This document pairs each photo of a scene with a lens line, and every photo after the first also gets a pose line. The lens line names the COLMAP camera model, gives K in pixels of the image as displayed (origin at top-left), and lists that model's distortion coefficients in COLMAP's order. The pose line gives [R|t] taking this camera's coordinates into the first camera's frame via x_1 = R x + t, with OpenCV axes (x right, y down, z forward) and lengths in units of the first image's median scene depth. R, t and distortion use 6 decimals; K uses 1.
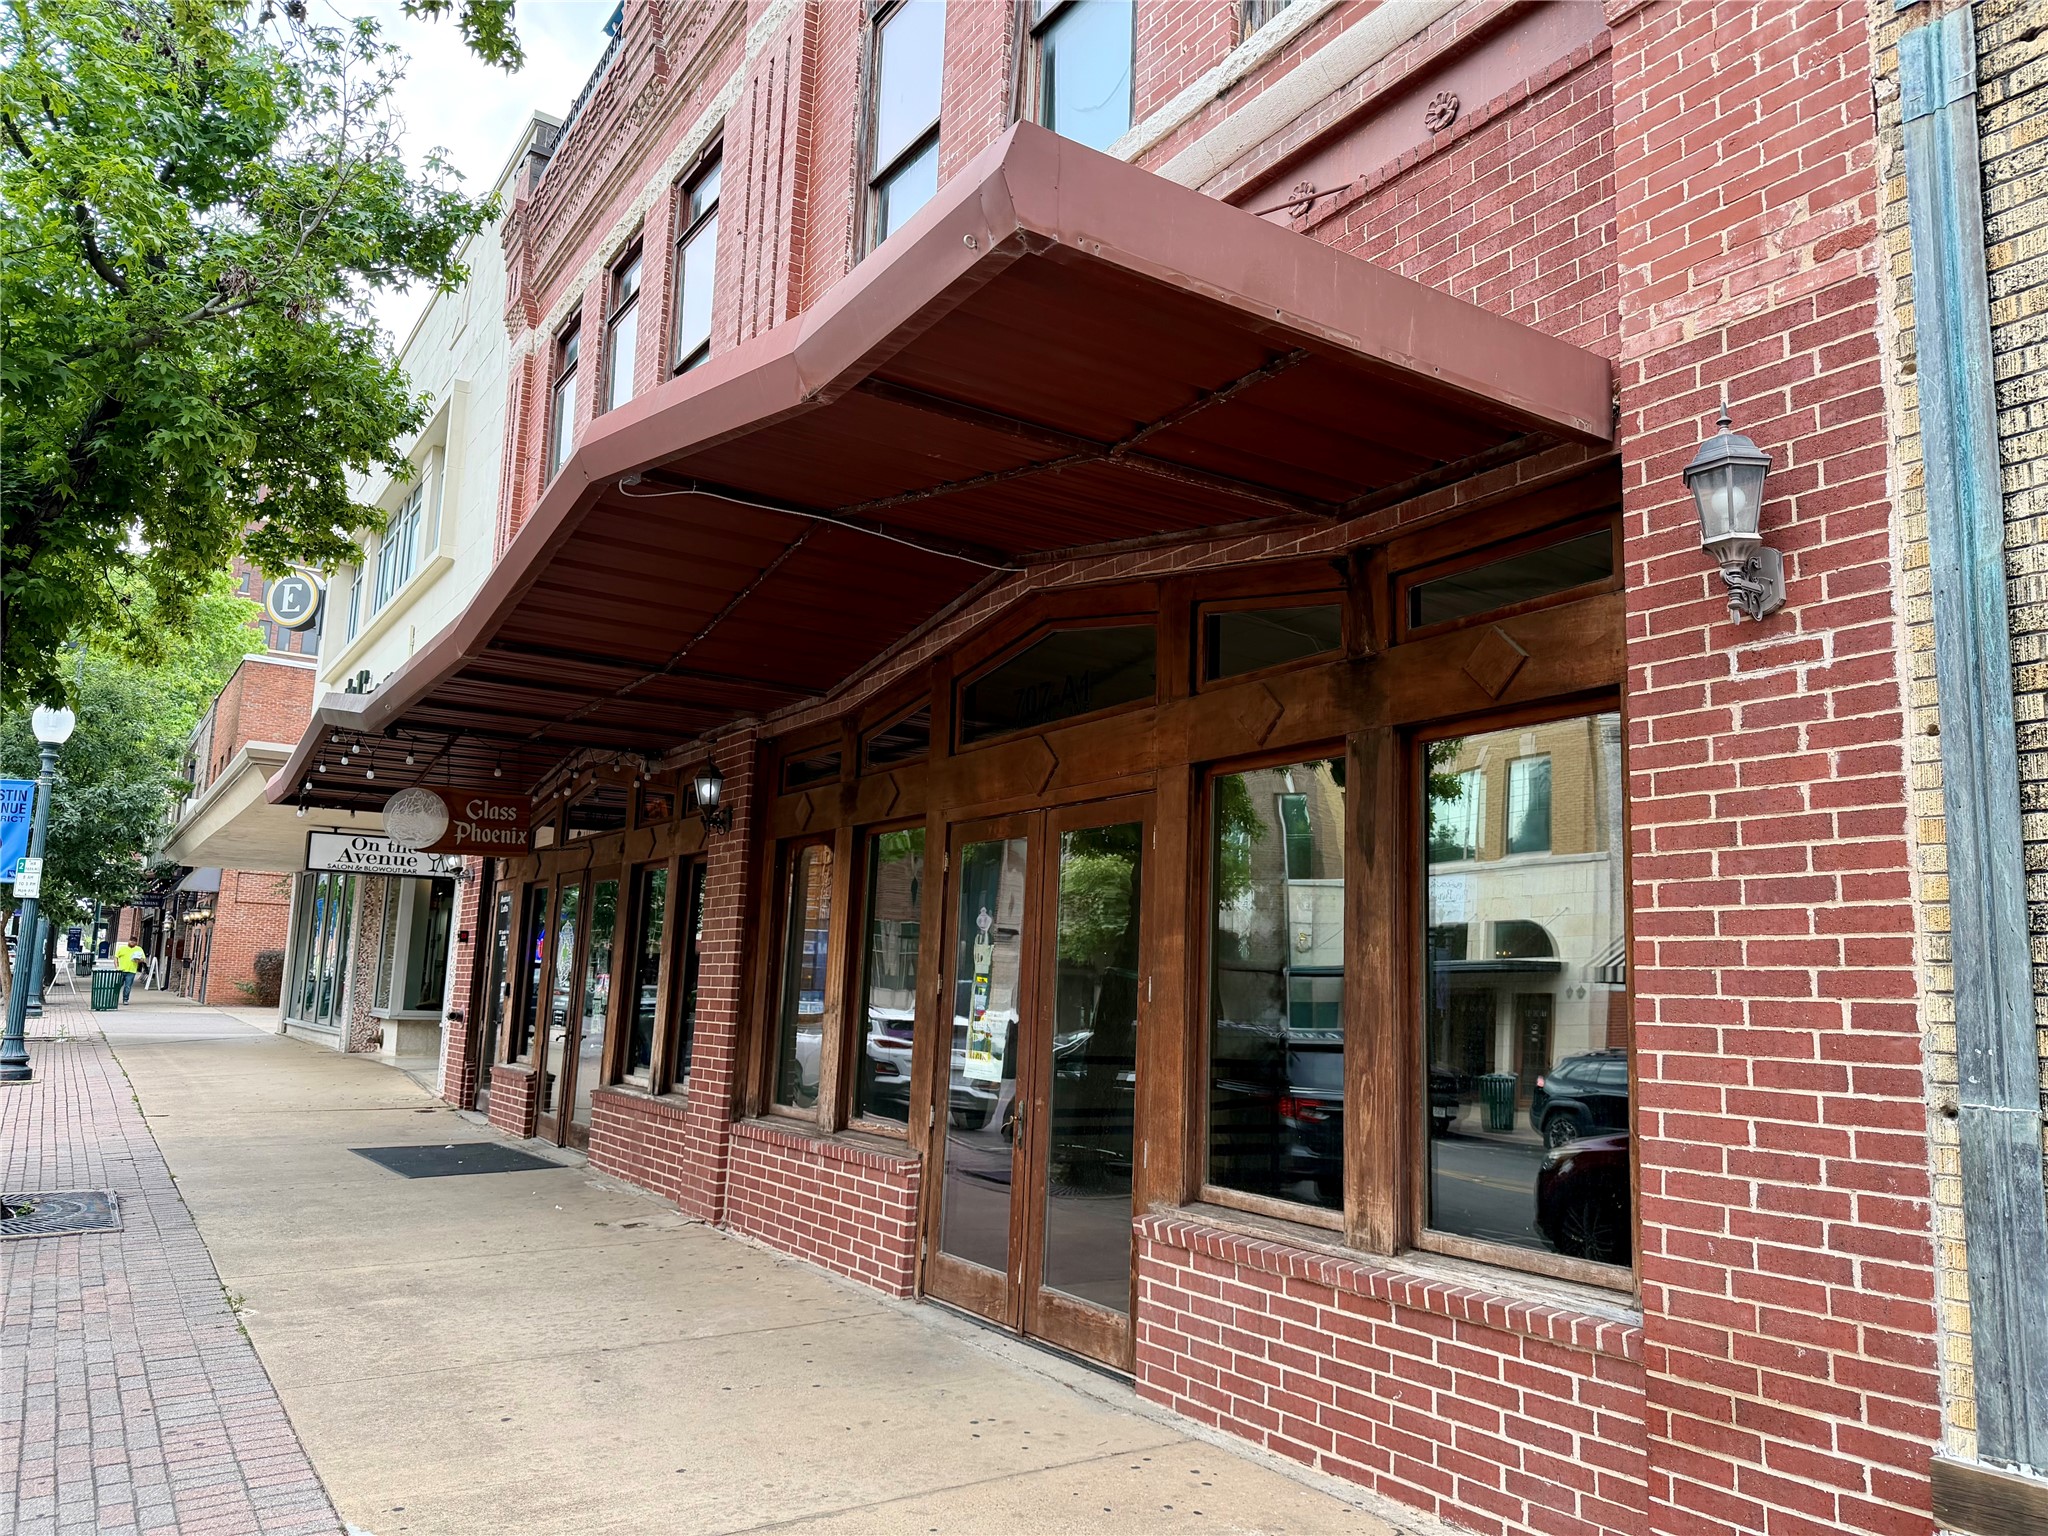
lens RADIAL K [[1451.1, 0, 1024.0], [0, 1451.1, 768.0], [0, 0, 1]] dist [0.048624, -0.052705]
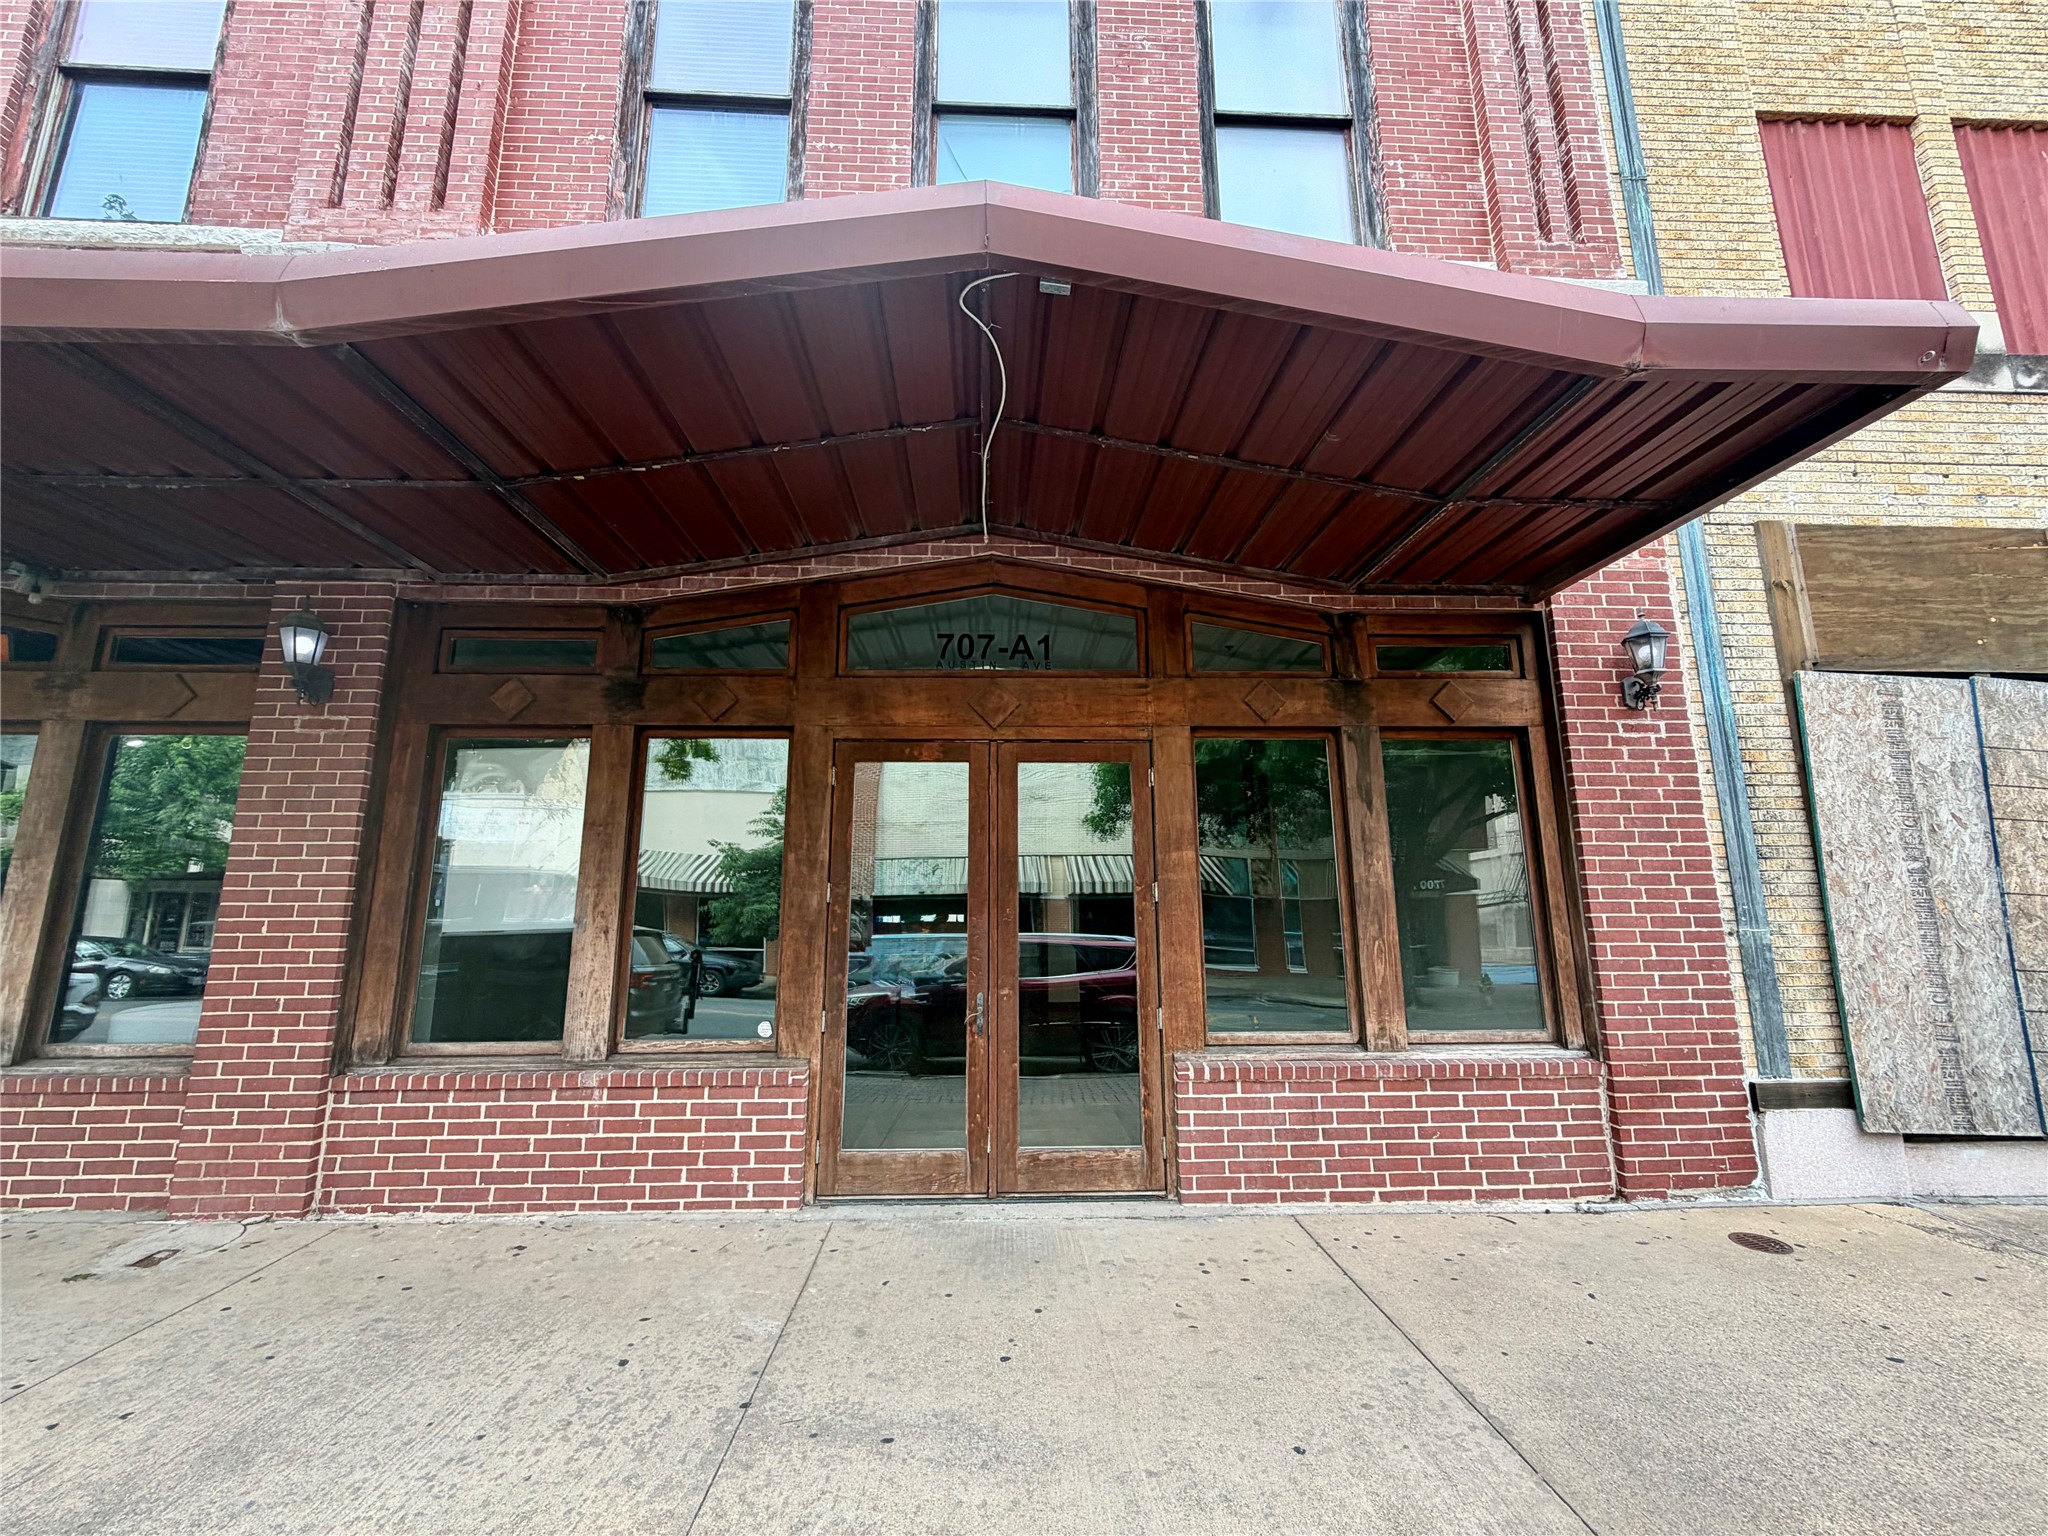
lens RADIAL K [[740.5, 0, 1018.8], [0, 740.5, 774.8], [0, 0, 1]] dist [0.001808, 0.000005]
pose [[0.514543, 0.105250, 0.850980, -0.778688], [-0.115276, 0.991920, -0.052980, 0.137068], [-0.849680, -0.070837, 0.522518, 1.061670]]
